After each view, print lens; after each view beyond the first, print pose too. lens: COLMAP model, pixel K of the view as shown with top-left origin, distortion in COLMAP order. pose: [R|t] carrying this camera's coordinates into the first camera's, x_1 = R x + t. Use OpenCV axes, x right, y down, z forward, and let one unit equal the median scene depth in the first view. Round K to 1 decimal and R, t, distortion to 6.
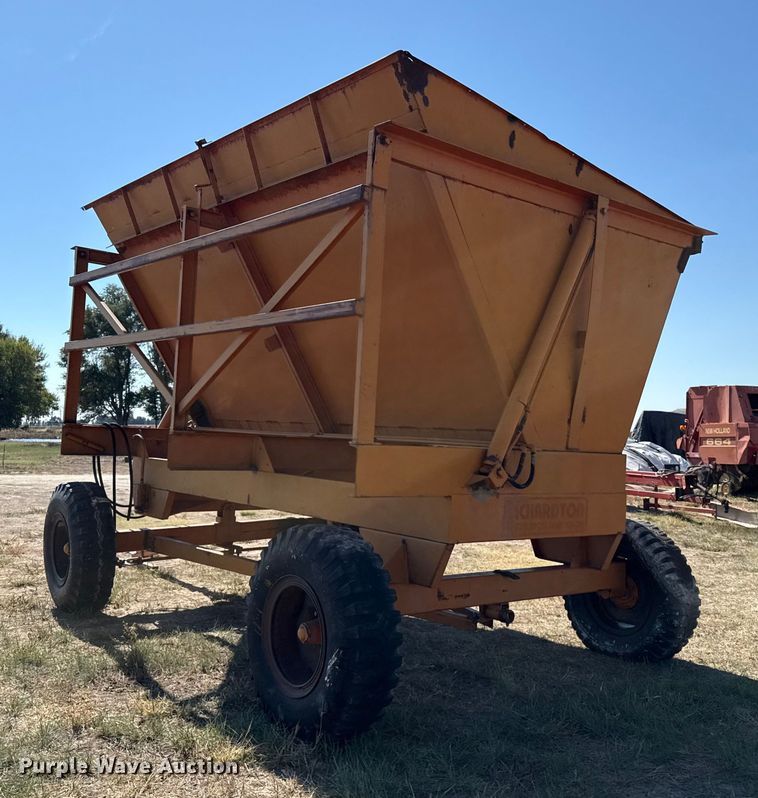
lens RADIAL K [[837.6, 0, 423.3], [0, 837.6, 415.2], [0, 0, 1]] dist [0.108344, 0.005275]
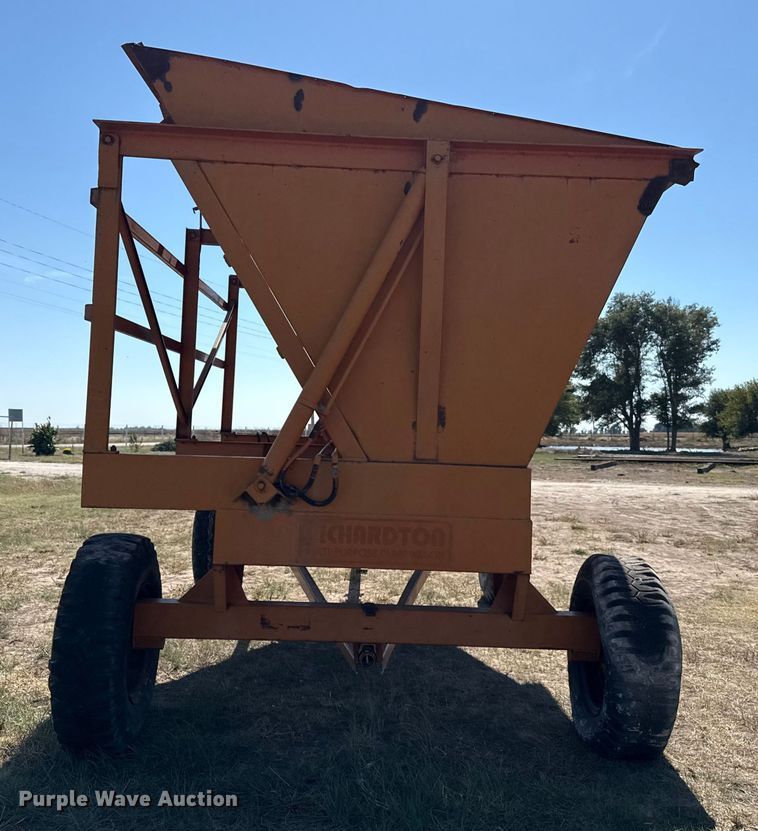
lens RADIAL K [[864.4, 0, 378.1], [0, 864.4, 396.1], [0, 0, 1]] dist [0.082927, -0.021149]
pose [[0.790784, -0.034024, -0.611149, 0.570832], [0.015373, 0.999243, -0.035738, 0.007502], [0.611902, 0.018866, 0.790708, 0.285229]]
